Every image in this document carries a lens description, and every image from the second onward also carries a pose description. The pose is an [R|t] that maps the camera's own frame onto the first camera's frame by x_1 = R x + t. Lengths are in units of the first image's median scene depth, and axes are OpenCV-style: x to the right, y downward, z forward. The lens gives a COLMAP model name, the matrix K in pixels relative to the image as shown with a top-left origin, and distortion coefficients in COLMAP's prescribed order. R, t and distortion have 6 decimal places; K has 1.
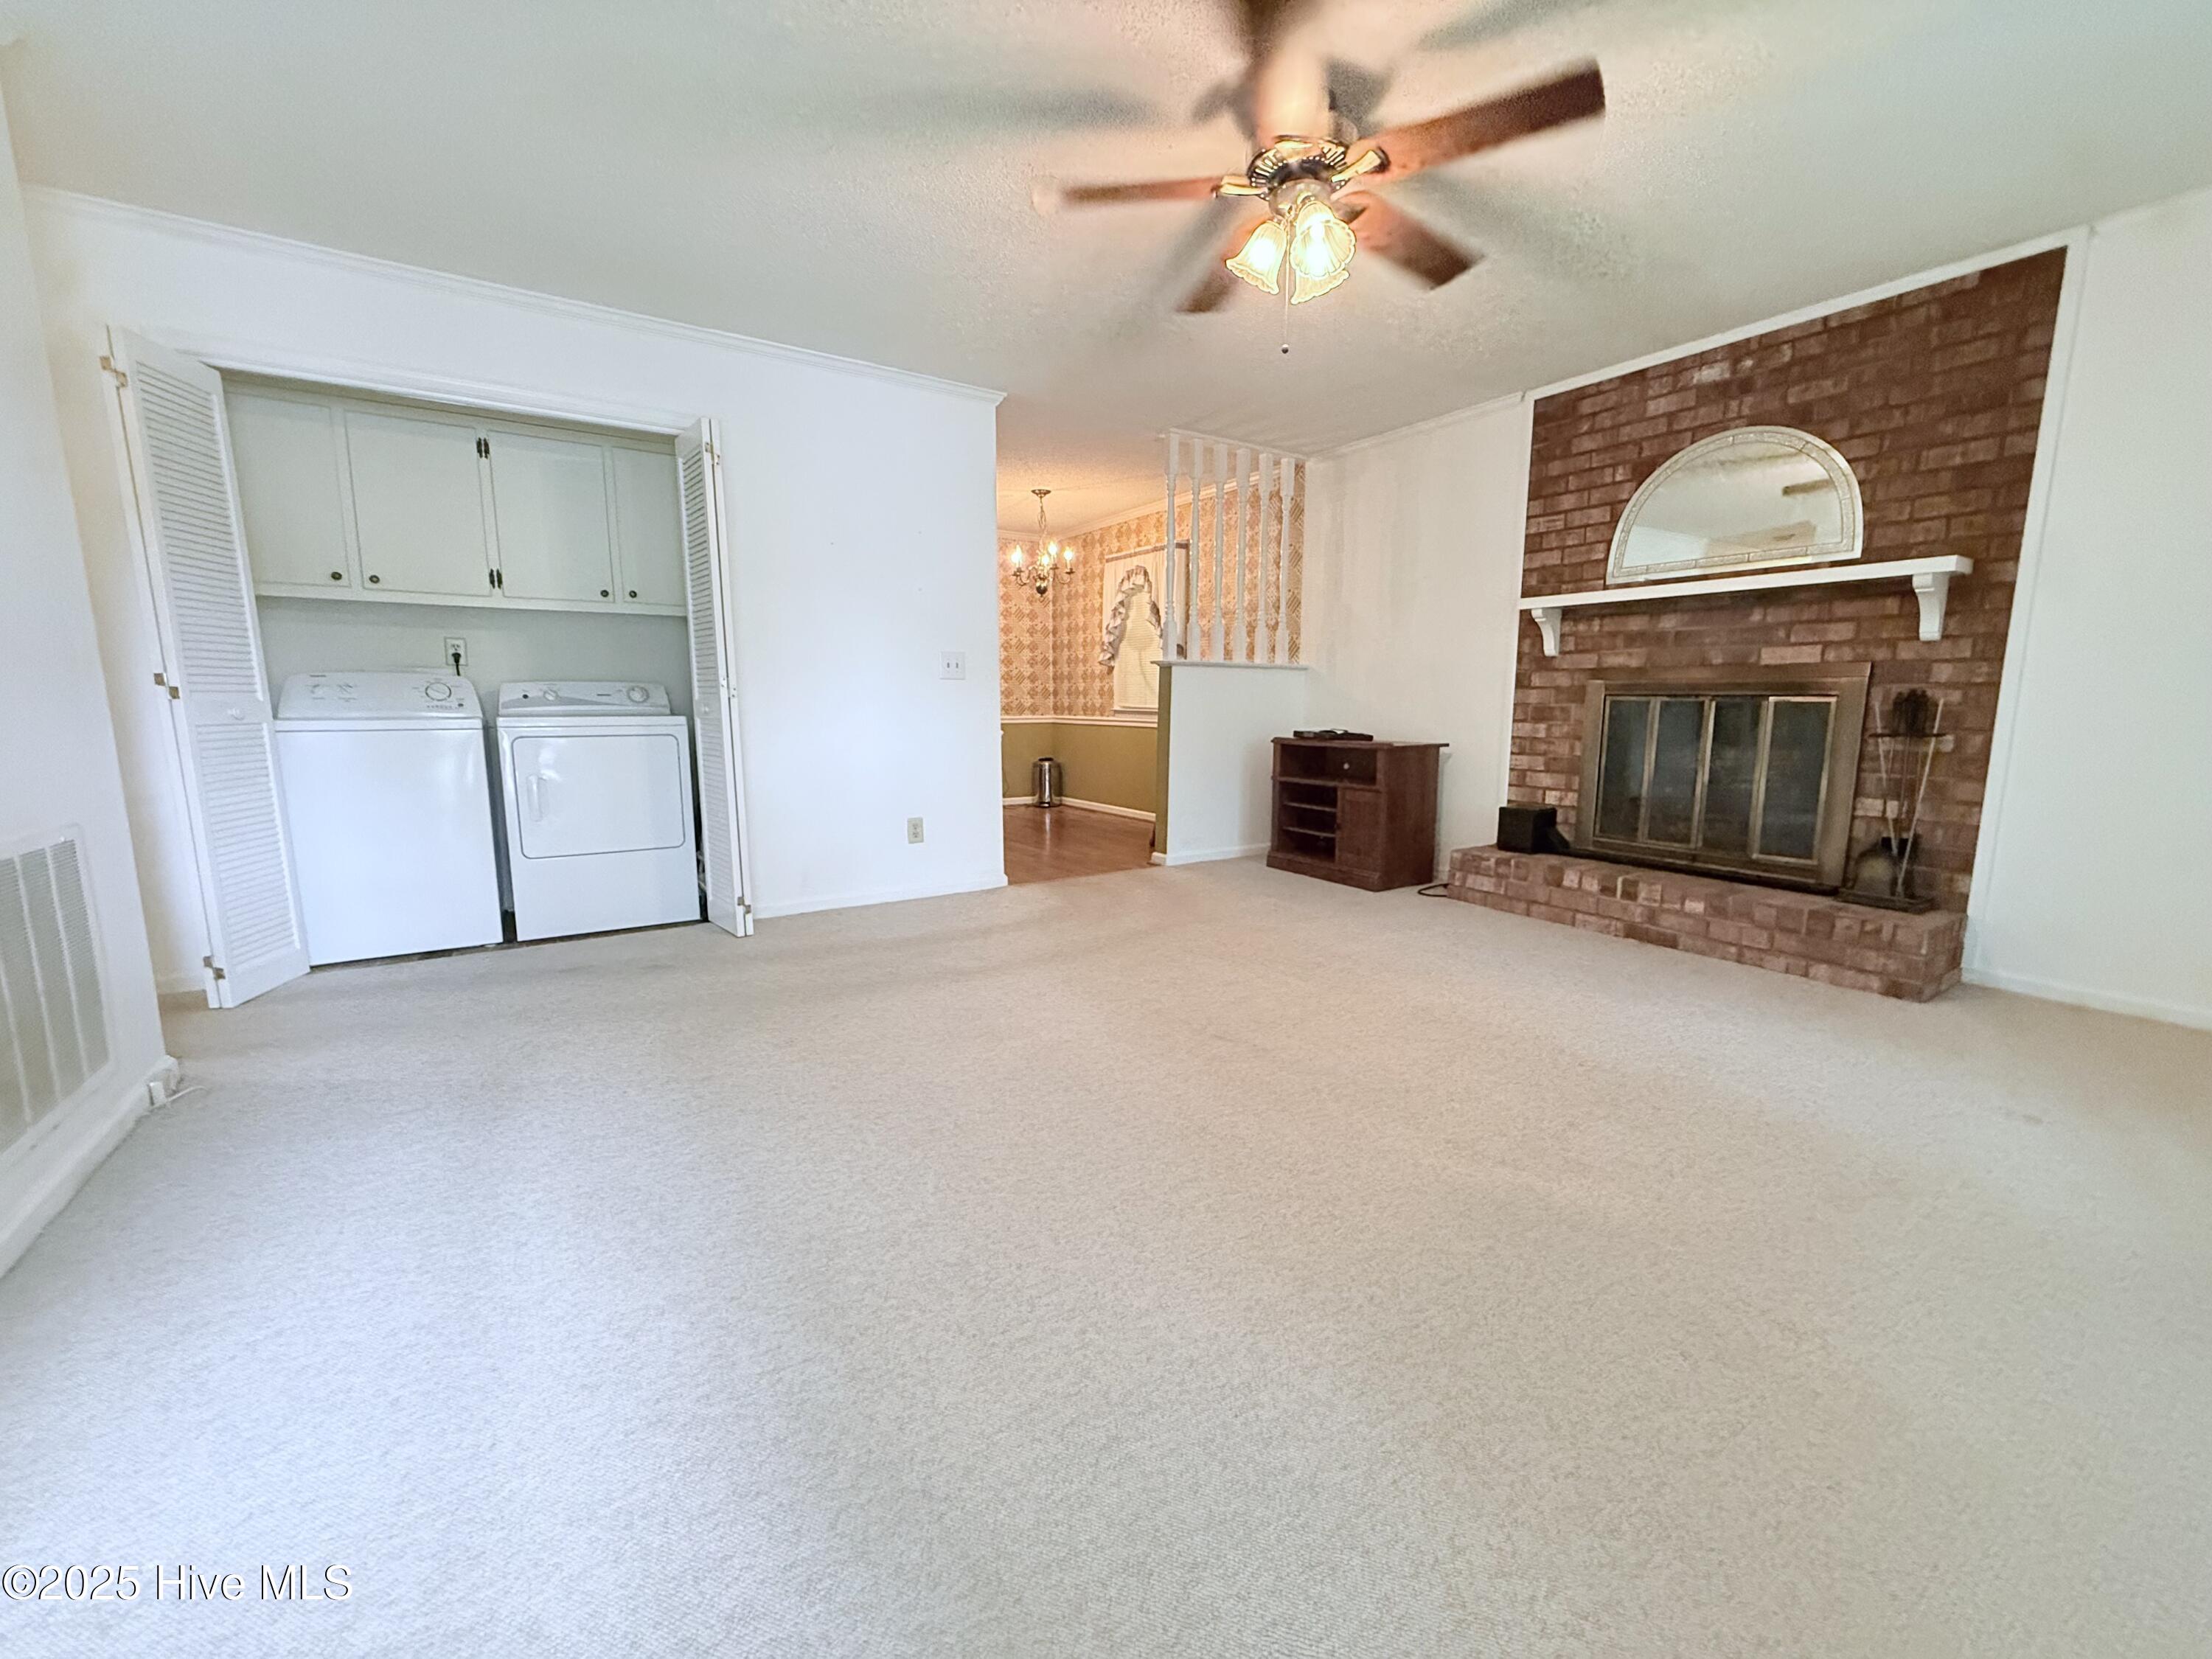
lens RADIAL K [[878.7, 0, 1099.9], [0, 878.7, 829.8], [0, 0, 1]] dist [0.002906, 0.000133]
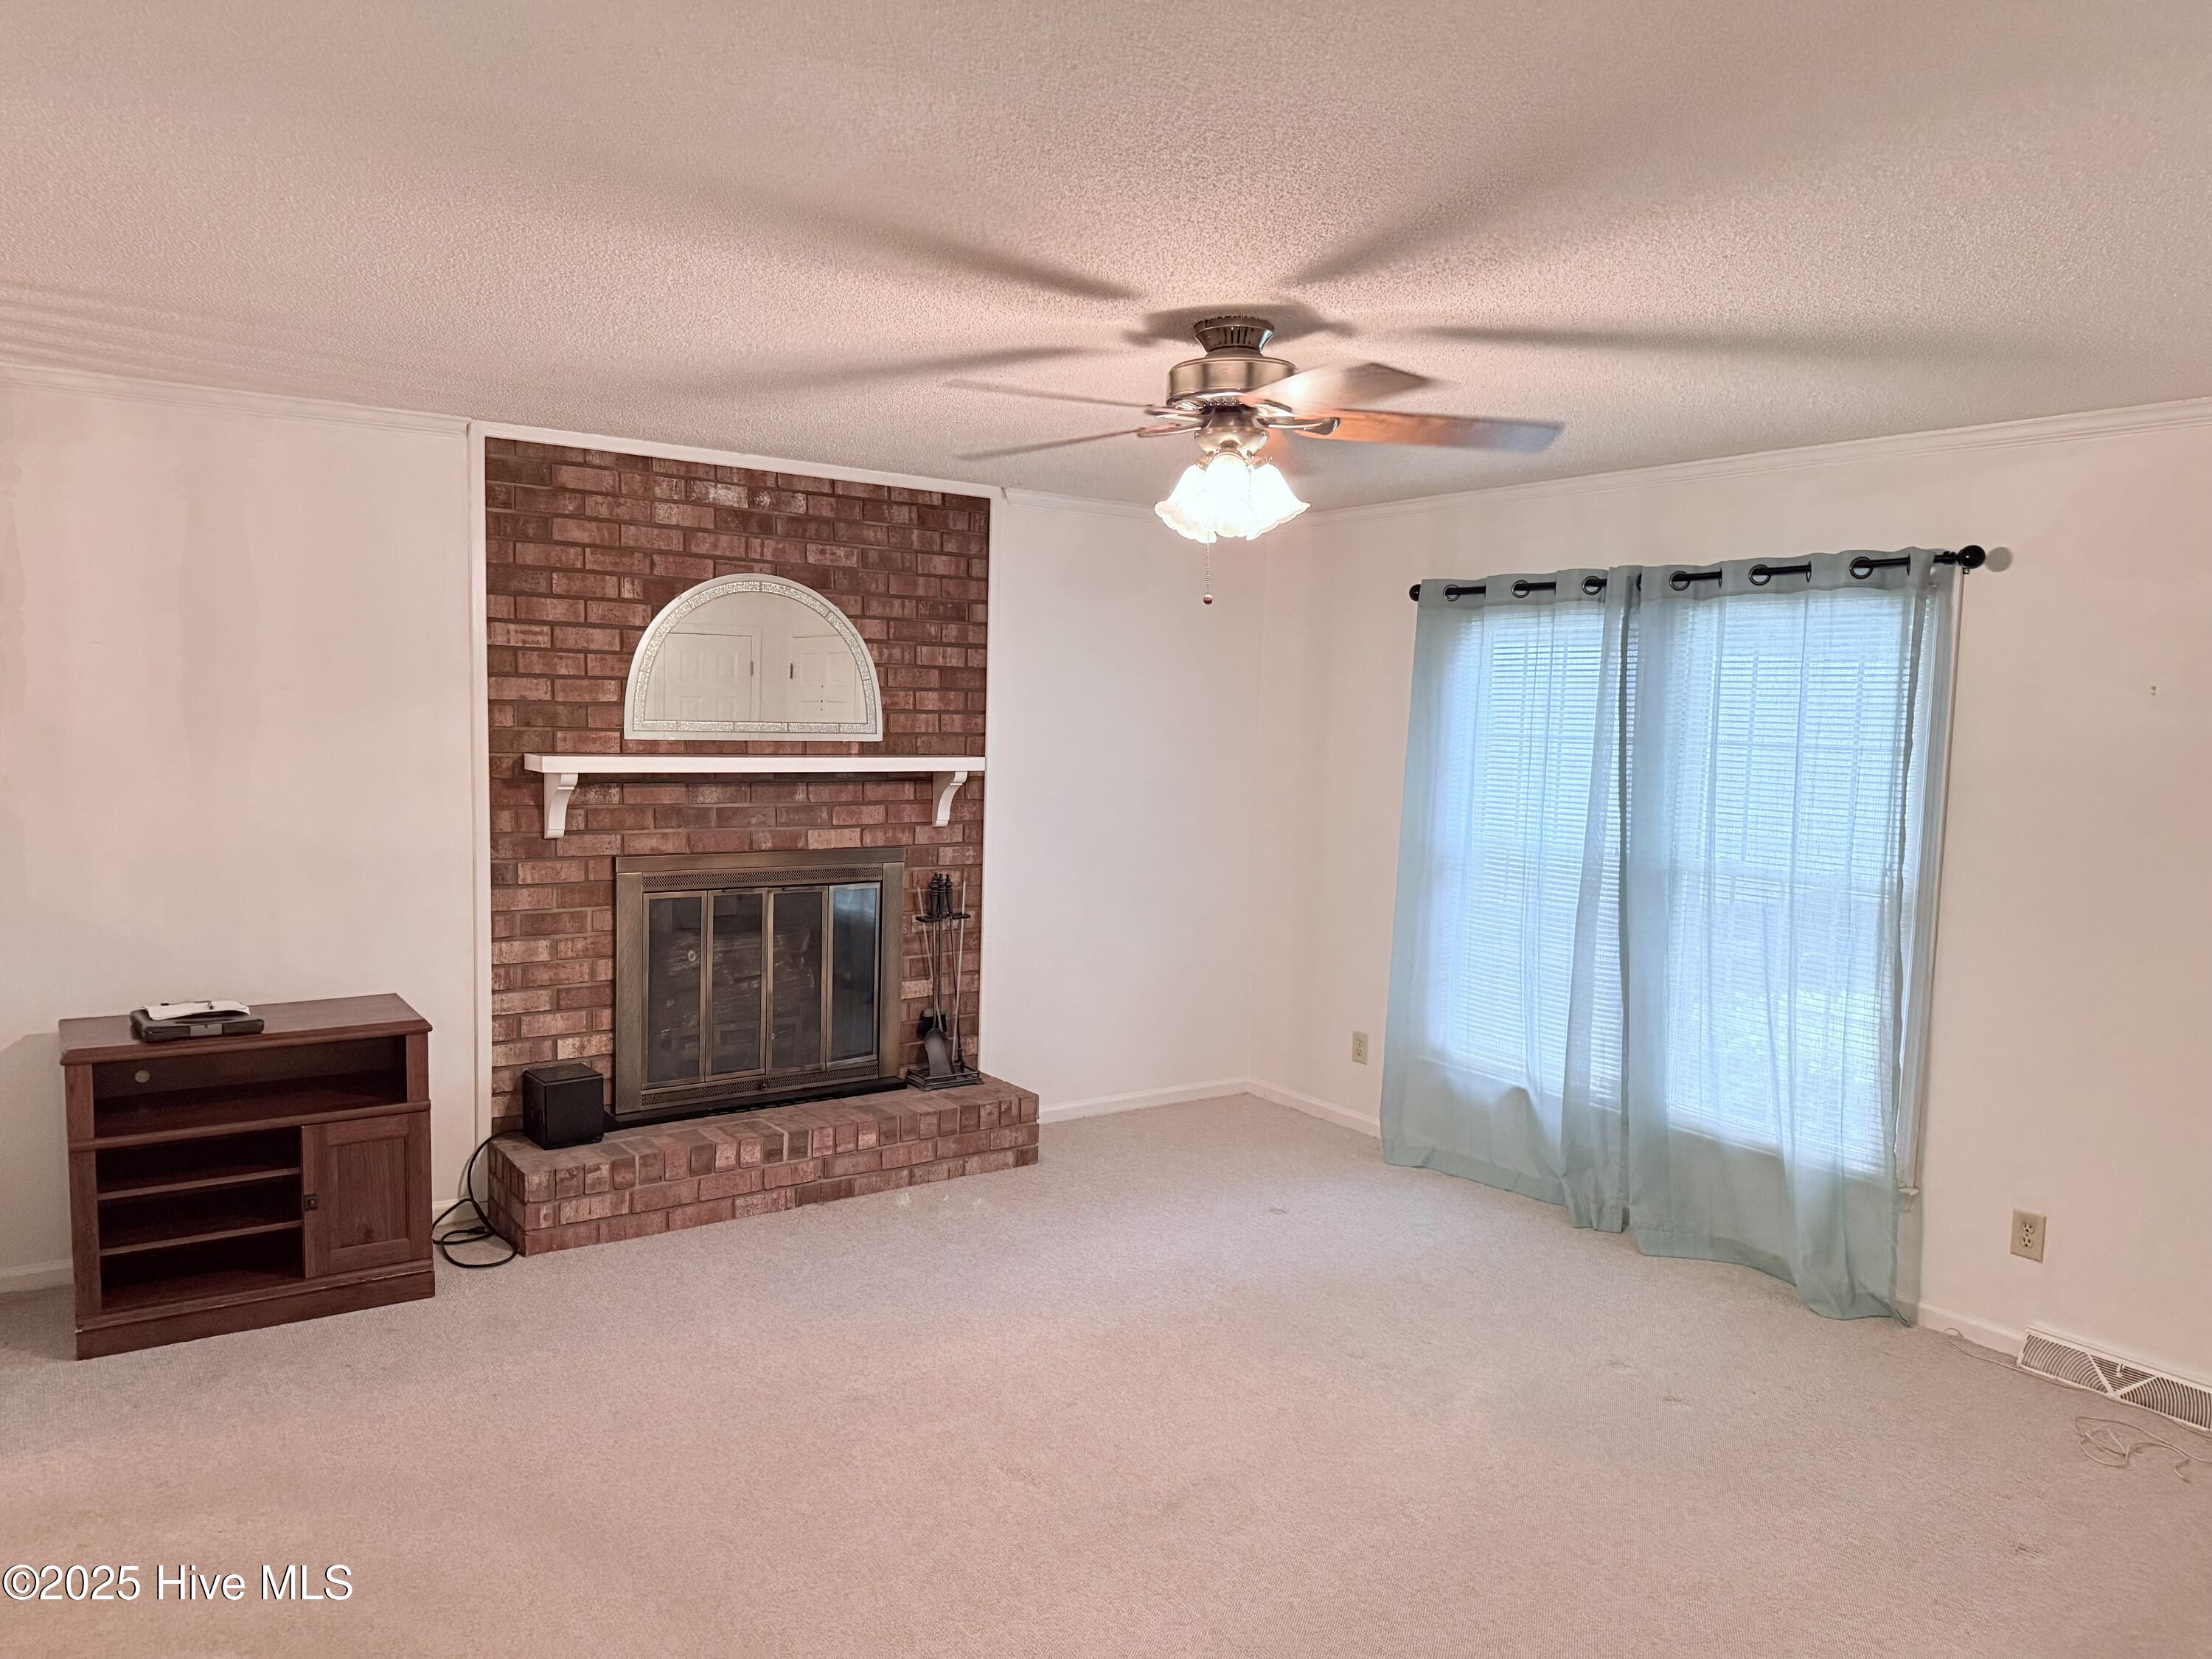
lens RADIAL K [[1537.1, 0, 1098.8], [0, 1537.1, 852.8], [0, 0, 1]] dist [0.076782, -0.088111]
pose [[-0.031773, -0.102647, 0.994210, -0.662909], [0.121353, 0.986957, 0.105776, -0.266492], [-0.992101, 0.124011, -0.018902, 0.639676]]
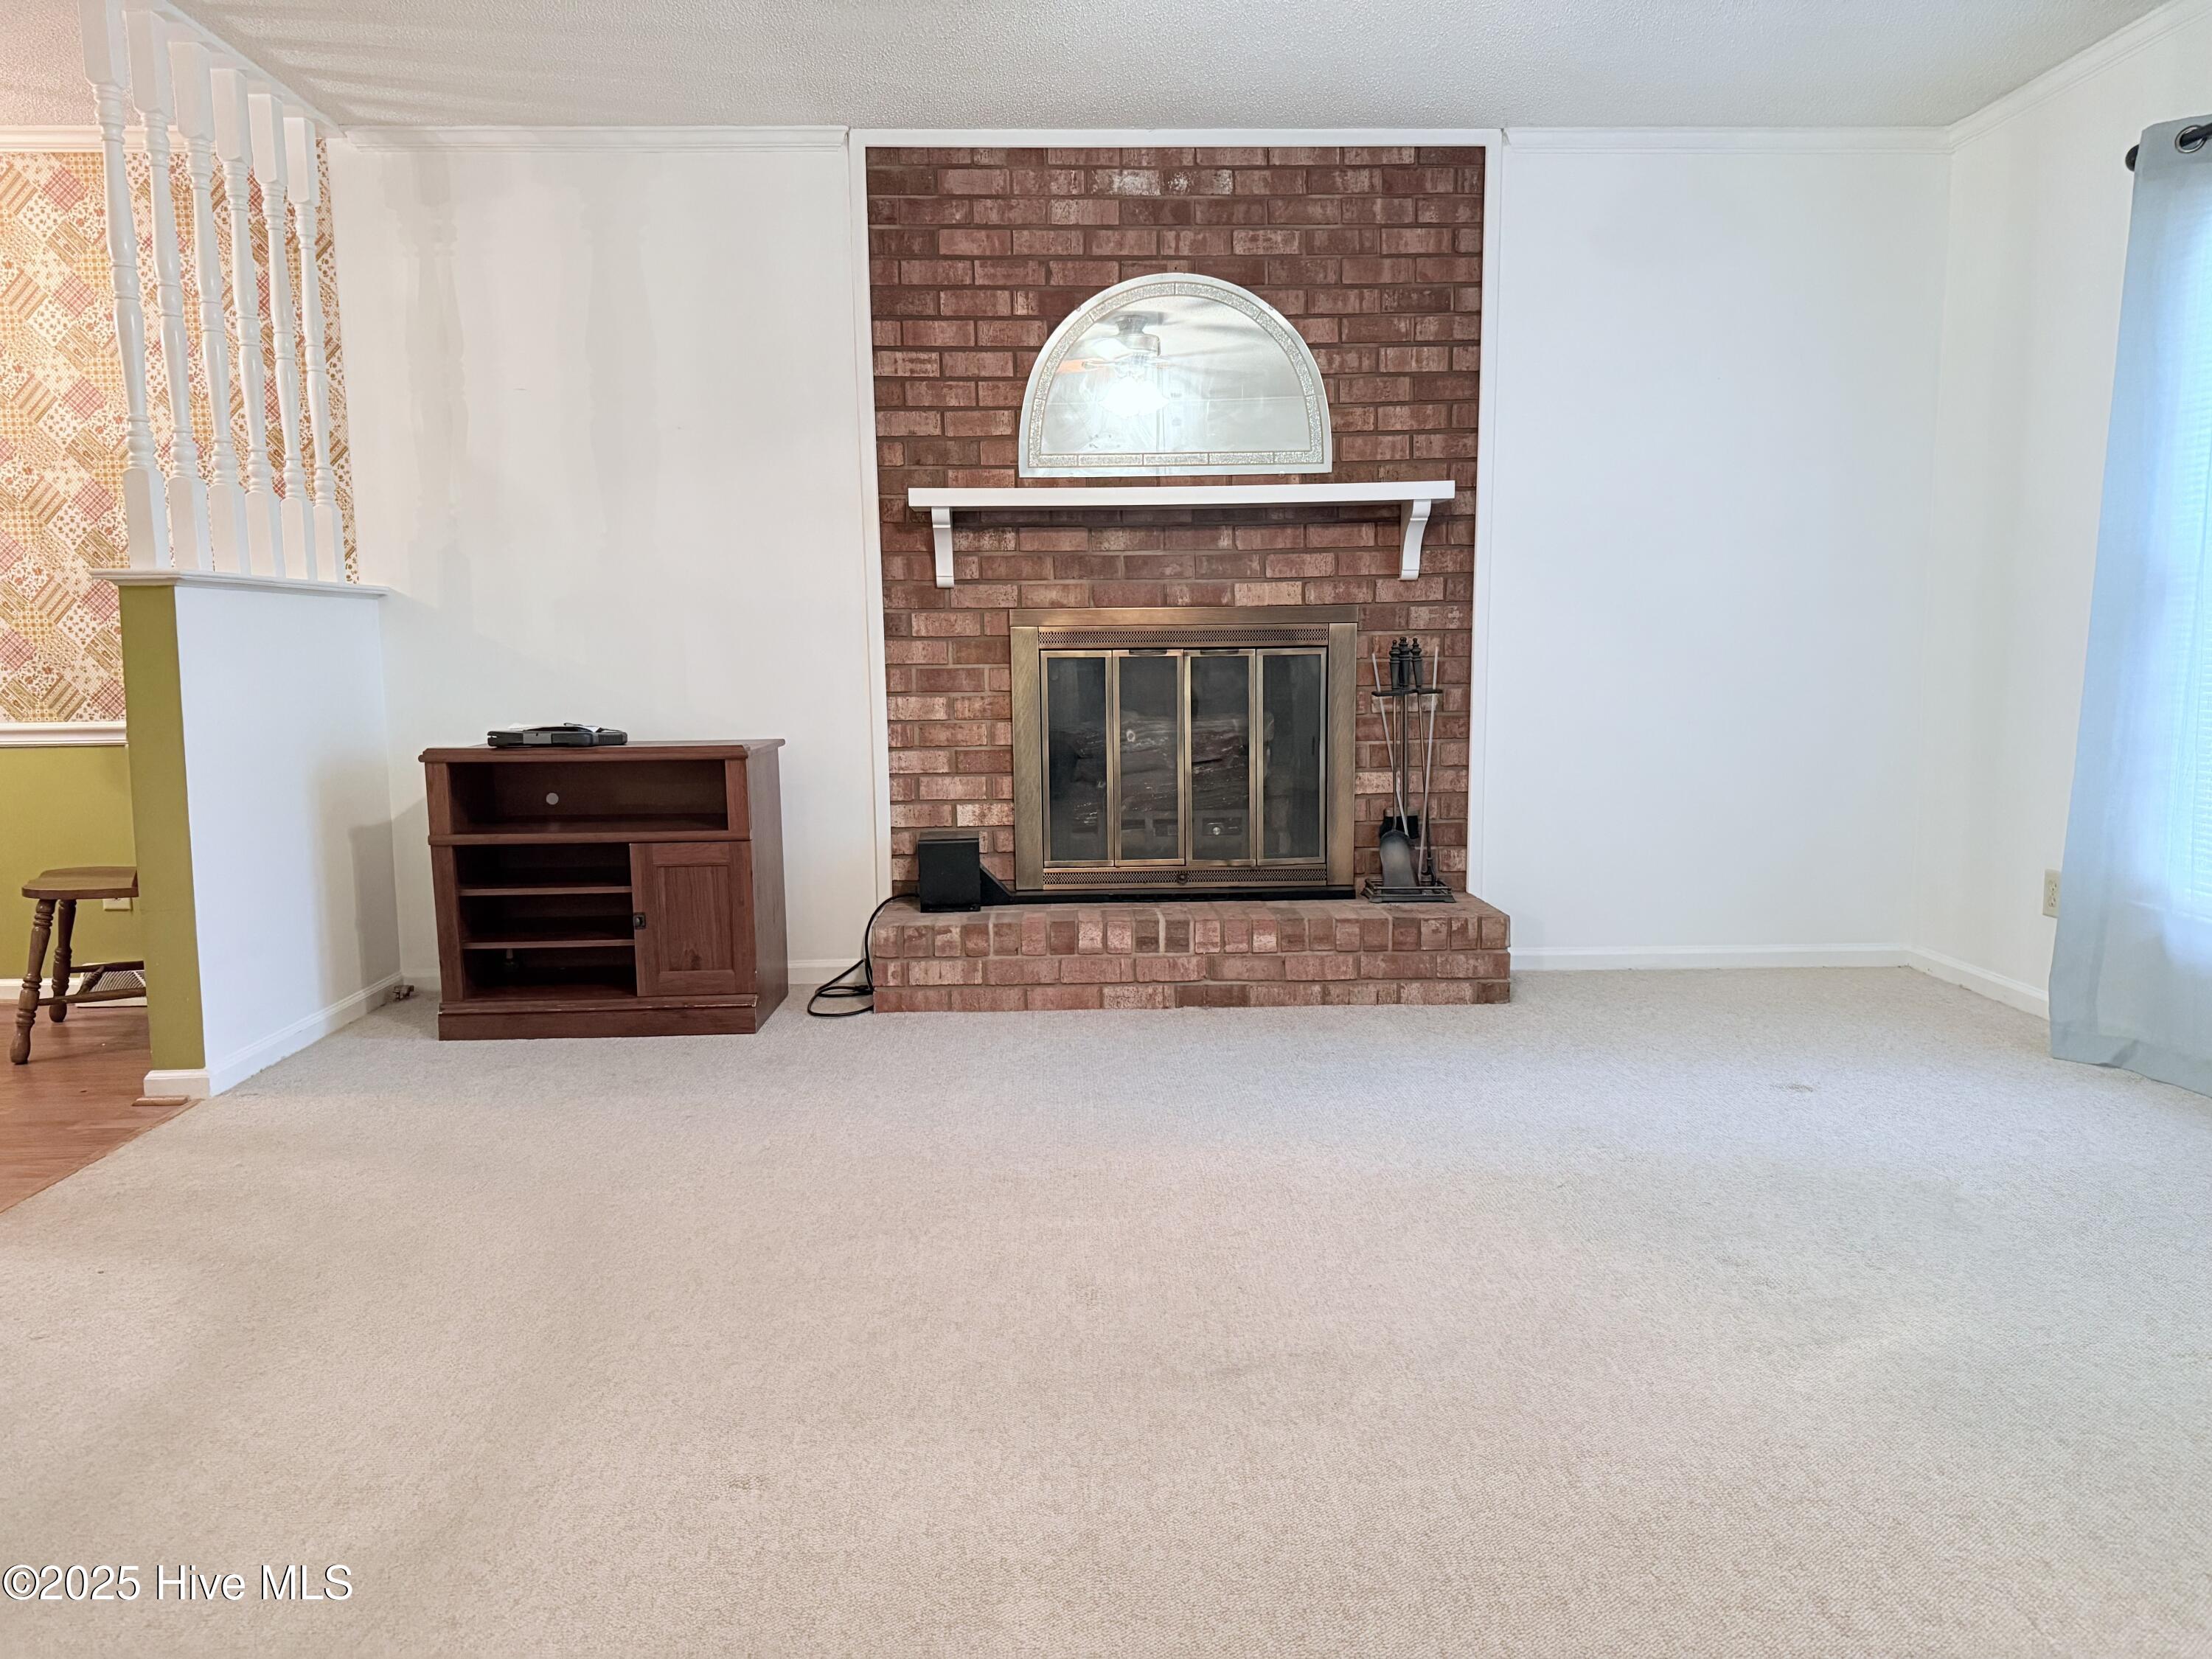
lens RADIAL K [[1537.1, 0, 1099.6], [0, 1537.1, 856.5], [0, 0, 1]] dist [0.076782, -0.088111]
pose [[0.520433, -0.131423, 0.843729, -0.369620], [0.140839, 0.987764, 0.066986, -0.070326], [-0.842208, 0.083968, 0.532574, 0.365020]]
